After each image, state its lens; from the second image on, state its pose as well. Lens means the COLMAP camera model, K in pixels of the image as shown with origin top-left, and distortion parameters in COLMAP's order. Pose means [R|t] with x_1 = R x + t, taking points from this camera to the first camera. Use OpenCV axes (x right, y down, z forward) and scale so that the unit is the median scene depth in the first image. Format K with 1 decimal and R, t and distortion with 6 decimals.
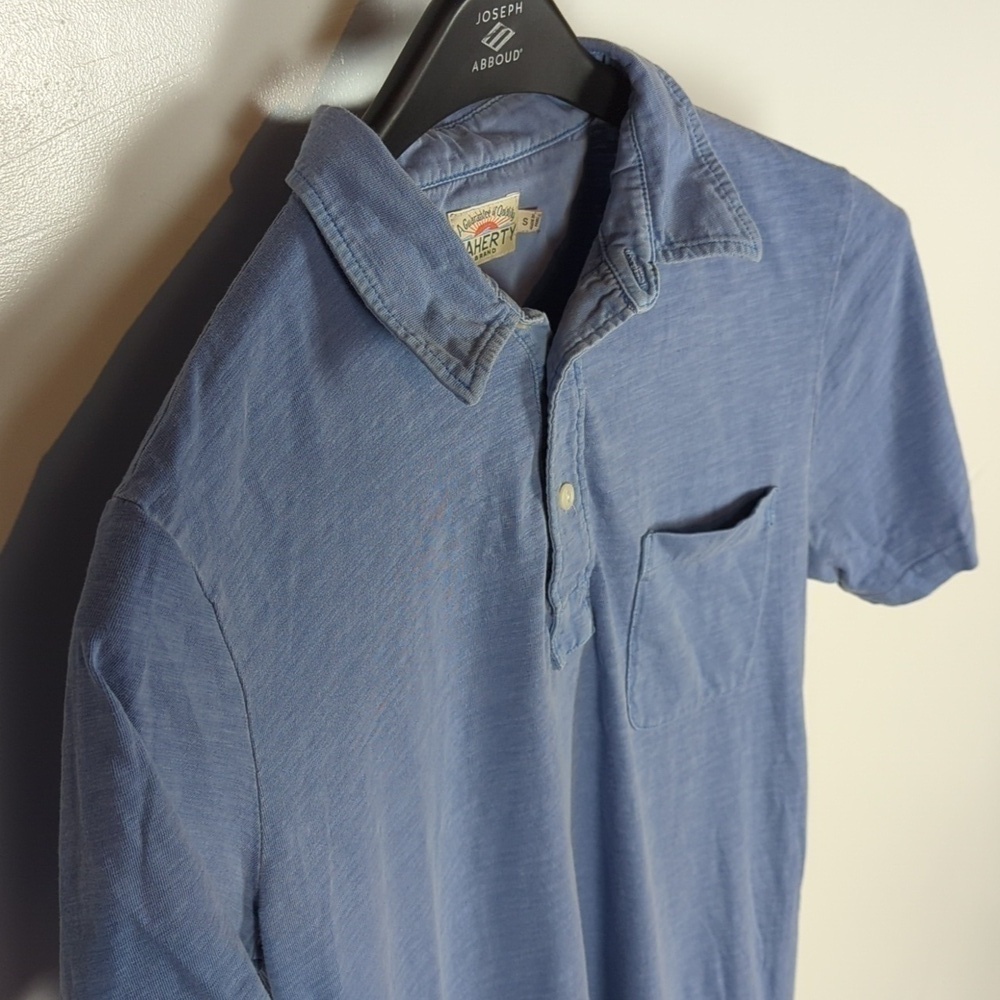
lens RADIAL K [[1637.8, 0, 500.0], [0, 1637.8, 500.0], [0, 0, 1]] dist [0.133749, -0.202121]
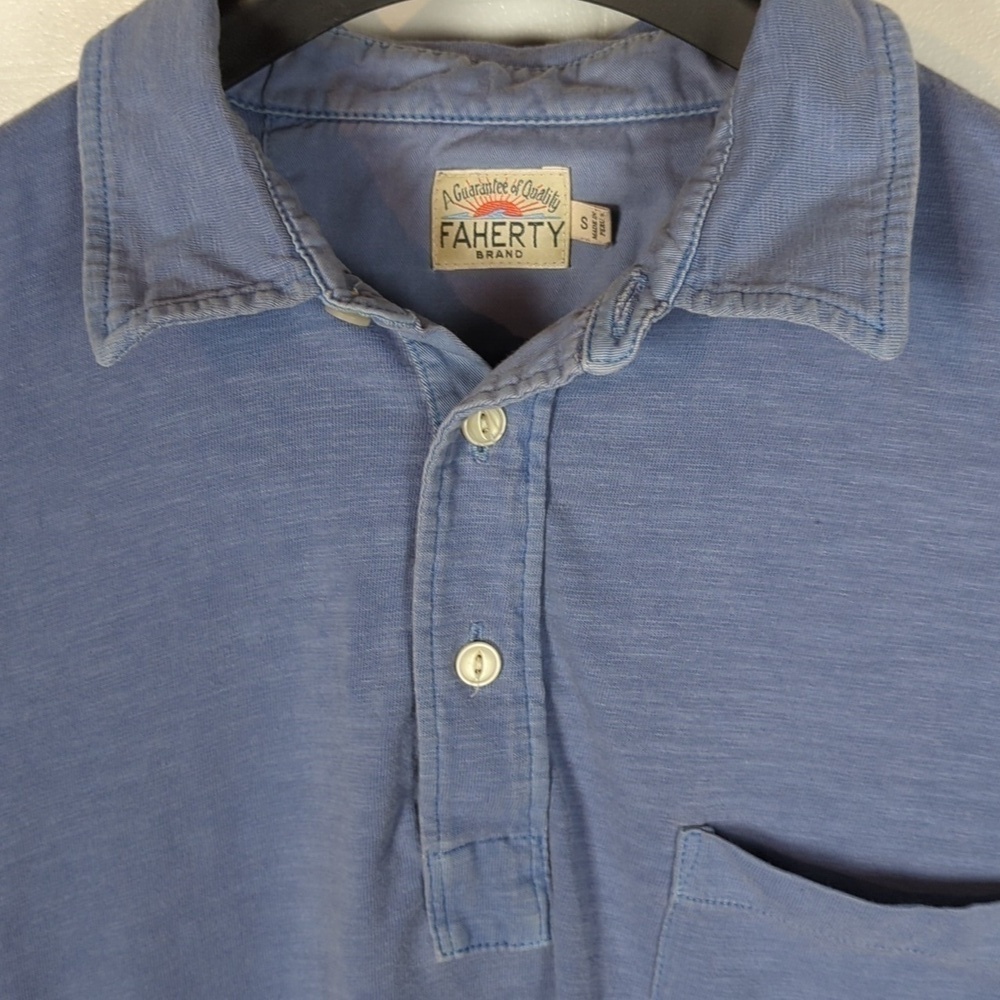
lens RADIAL K [[1637.8, 0, 500.0], [0, 1637.8, 500.0], [0, 0, 1]] dist [0.133749, -0.202121]
pose [[0.623783, 0.242837, -0.742917, 0.488768], [-0.389045, 0.920861, -0.025657, -0.045812], [0.677893, 0.305032, 0.668892, 0.605283]]
